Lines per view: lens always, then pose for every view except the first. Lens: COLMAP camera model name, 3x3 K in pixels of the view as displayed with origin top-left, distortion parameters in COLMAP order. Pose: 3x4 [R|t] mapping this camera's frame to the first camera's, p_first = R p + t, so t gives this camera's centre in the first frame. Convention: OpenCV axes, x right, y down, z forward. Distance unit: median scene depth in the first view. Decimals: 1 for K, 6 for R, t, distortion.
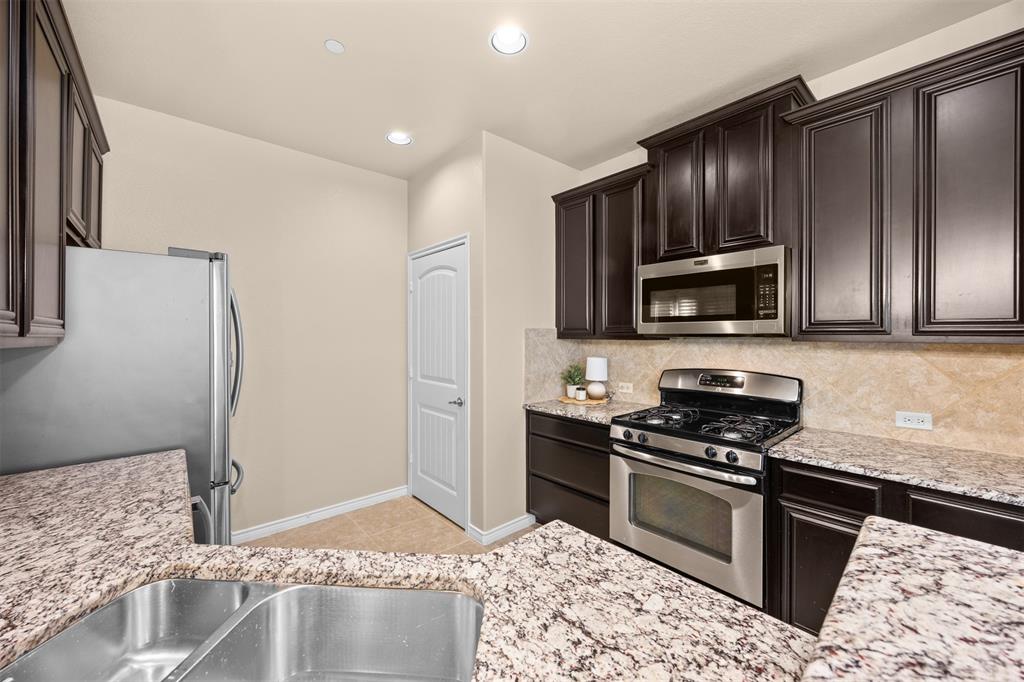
lens RADIAL K [[393.7, 0, 507.3], [0, 393.7, 337.7], [0, 0, 1]] dist [-0.000621, -0.000535]
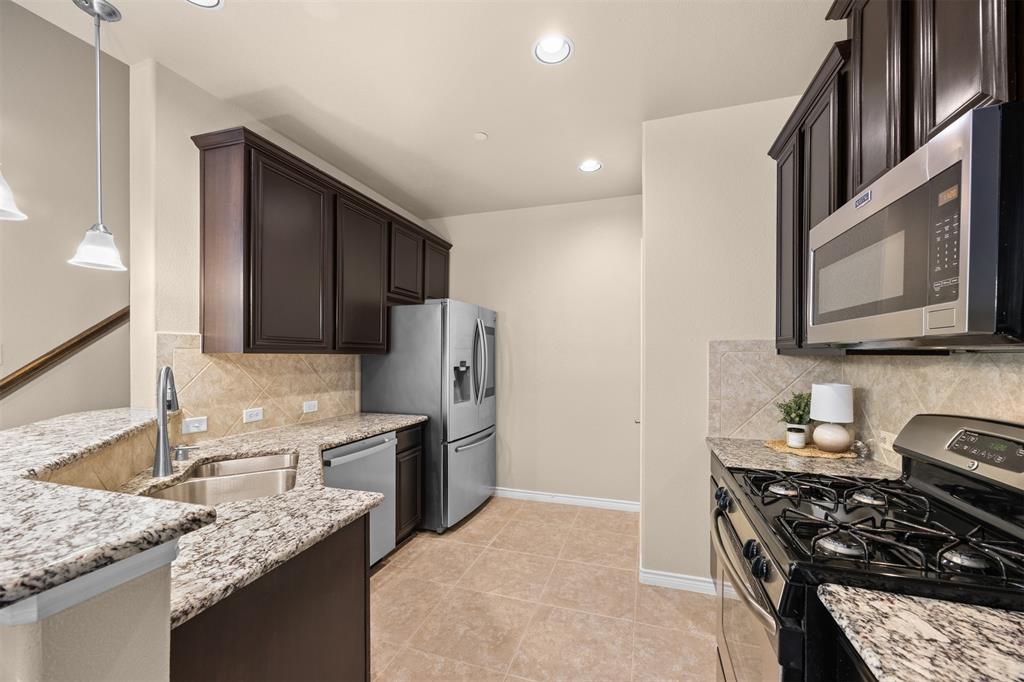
lens RADIAL K [[393.7, 0, 517.3], [0, 393.7, 355.1], [0, 0, 1]] dist [-0.000621, -0.000535]
pose [[0.517743, 0.002196, -0.855533, 0.700854], [-0.007039, 0.999974, -0.001693, 0.012462], [0.855507, 0.006899, 0.517745, 0.357945]]
